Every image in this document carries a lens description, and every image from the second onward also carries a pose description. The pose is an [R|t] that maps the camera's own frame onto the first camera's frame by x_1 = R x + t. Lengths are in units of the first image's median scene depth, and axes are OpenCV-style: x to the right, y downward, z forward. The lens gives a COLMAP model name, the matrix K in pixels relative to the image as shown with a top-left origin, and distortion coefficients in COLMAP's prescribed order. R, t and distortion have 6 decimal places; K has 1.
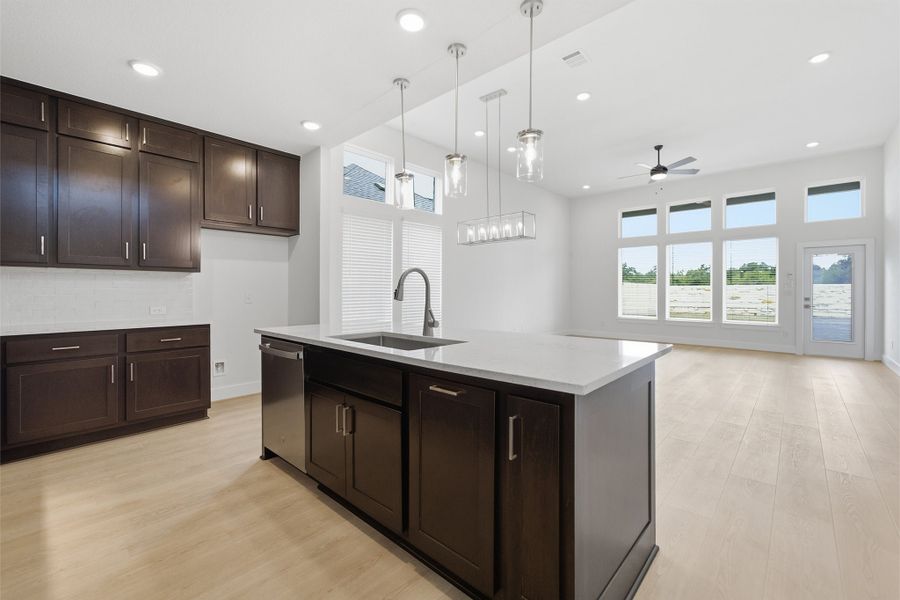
lens RADIAL K [[375.3, 0, 437.8], [0, 375.3, 288.0], [0, 0, 1]] dist [0.010009, 0.000082]
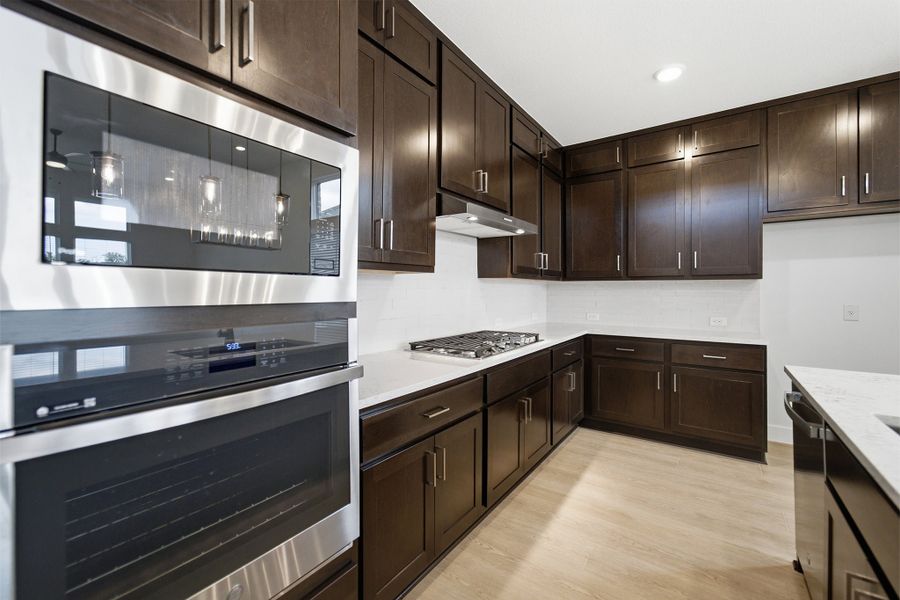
lens RADIAL K [[375.3, 0, 460.2], [0, 375.3, 290.4], [0, 0, 1]] dist [0.010009, 0.000082]
pose [[0.165849, 0.000264, -0.986151, 0.075354], [0.005116, 0.999986, 0.001128, -0.025495], [0.986138, -0.005232, 0.165845, 0.270894]]
